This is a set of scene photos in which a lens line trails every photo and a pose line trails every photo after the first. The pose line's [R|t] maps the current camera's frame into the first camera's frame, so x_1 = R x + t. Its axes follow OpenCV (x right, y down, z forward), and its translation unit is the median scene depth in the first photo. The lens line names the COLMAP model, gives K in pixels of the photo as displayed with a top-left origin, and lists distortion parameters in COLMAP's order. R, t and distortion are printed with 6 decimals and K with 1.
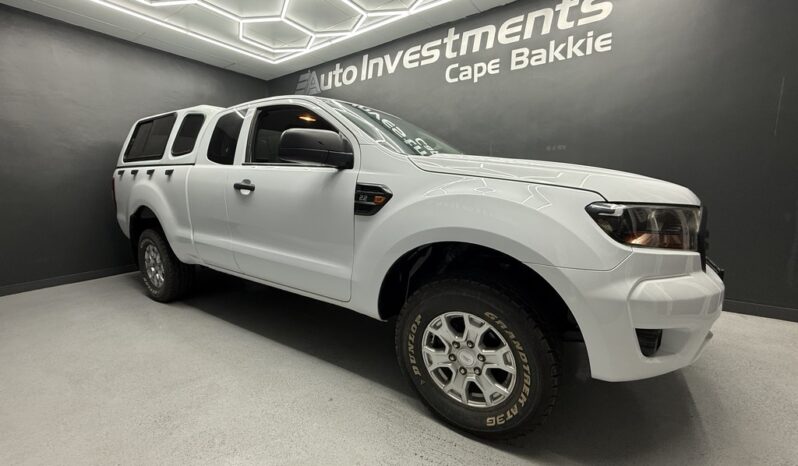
lens RADIAL K [[317.2, 0, 397.4], [0, 317.2, 234.4], [0, 0, 1]] dist [-0.003552, 0.001175]
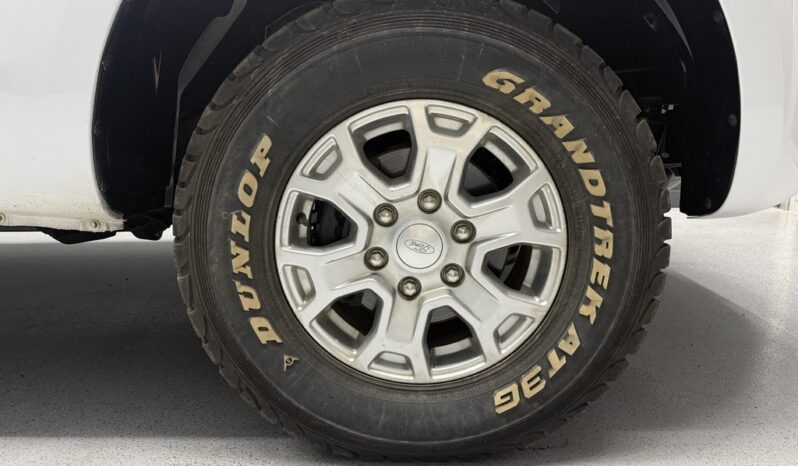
lens RADIAL K [[558.5, 0, 396.4], [0, 558.5, 233.0], [0, 0, 1]] dist [0.040600, -0.006180]
pose [[0.846489, -0.105826, 0.521782, -0.054199], [0.086171, 0.994357, 0.061877, 0.155435], [-0.525386, -0.007415, 0.850832, 0.230649]]
